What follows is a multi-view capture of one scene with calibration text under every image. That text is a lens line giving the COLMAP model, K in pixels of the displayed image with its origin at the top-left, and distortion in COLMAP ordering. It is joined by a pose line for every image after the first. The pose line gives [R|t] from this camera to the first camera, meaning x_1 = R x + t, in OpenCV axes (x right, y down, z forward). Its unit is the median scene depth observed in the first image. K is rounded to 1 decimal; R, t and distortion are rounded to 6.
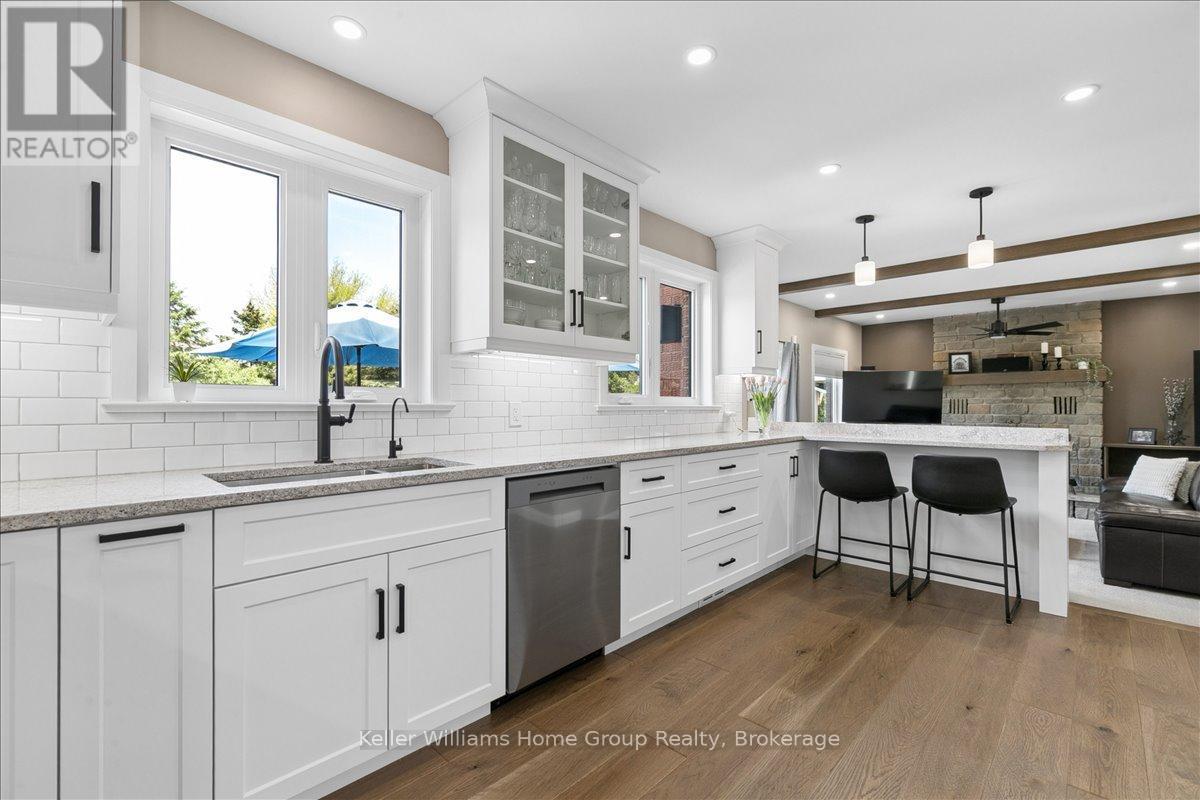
lens RADIAL K [[523.7, 0, 606.7], [0, 523.7, 396.0], [0, 0, 1]] dist [0.000578, 0.001090]
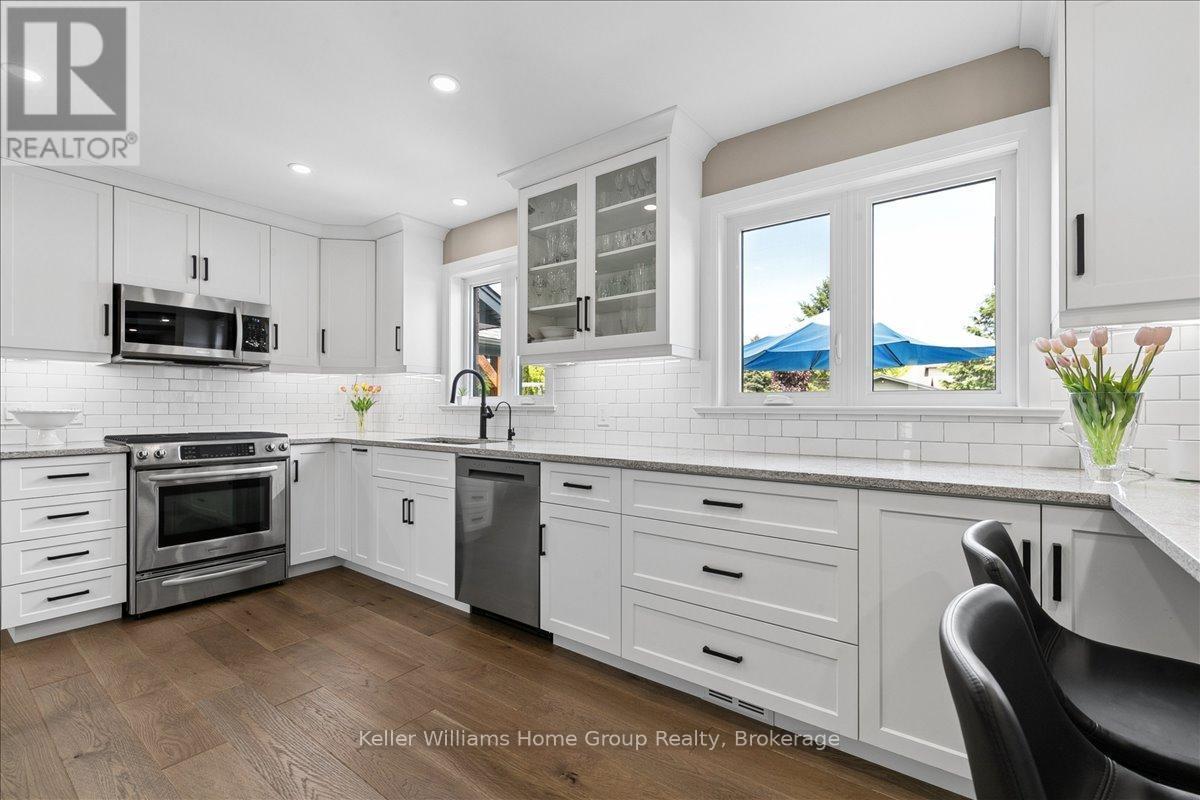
lens RADIAL K [[523.7, 0, 600.8], [0, 523.7, 403.0], [0, 0, 1]] dist [0.000578, 0.001090]
pose [[0.105344, -0.009953, -0.994386, 1.045510], [0.015814, 0.999840, -0.008332, 0.021363], [0.994310, -0.014848, 0.105484, 0.978660]]
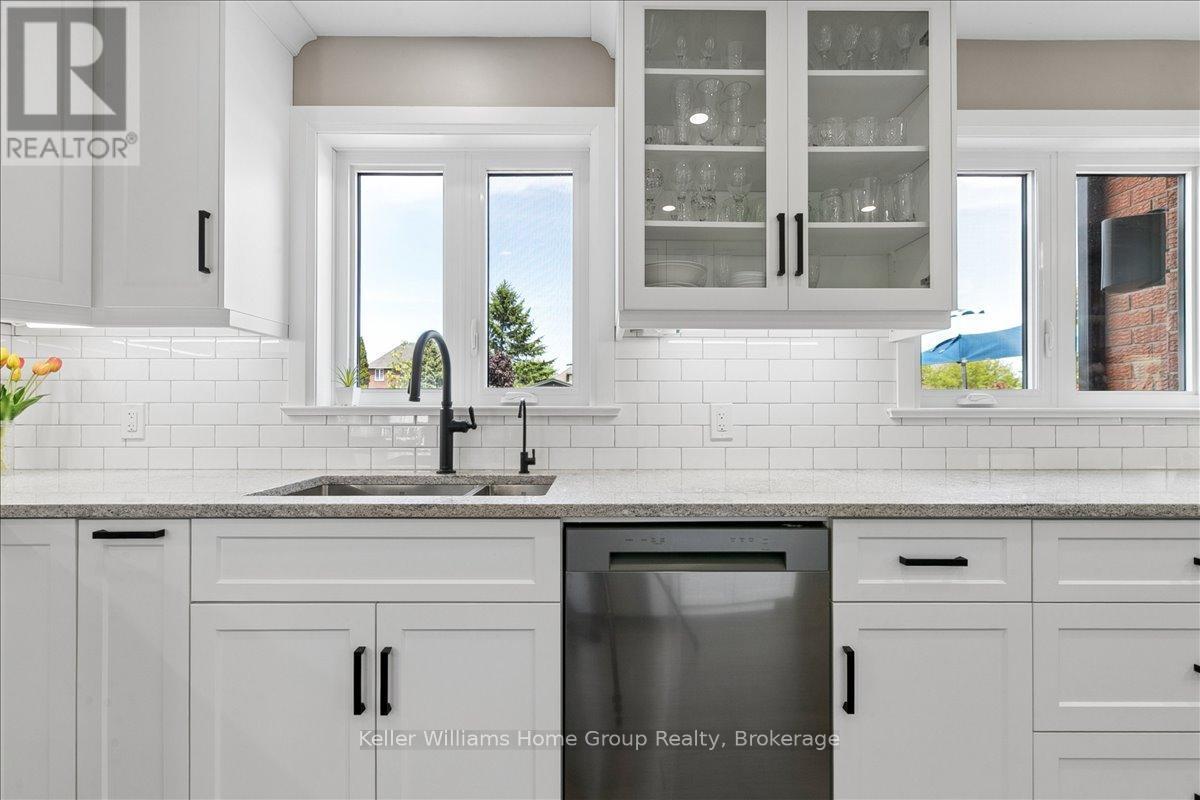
lens RADIAL K [[523.7, 0, 600.4], [0, 523.7, 401.8], [0, 0, 1]] dist [0.000578, 0.001090]
pose [[0.690215, -0.010445, -0.723529, 0.235257], [0.013255, 0.999911, -0.001790, 0.008778], [0.723483, -0.008355, 0.690292, 0.461947]]
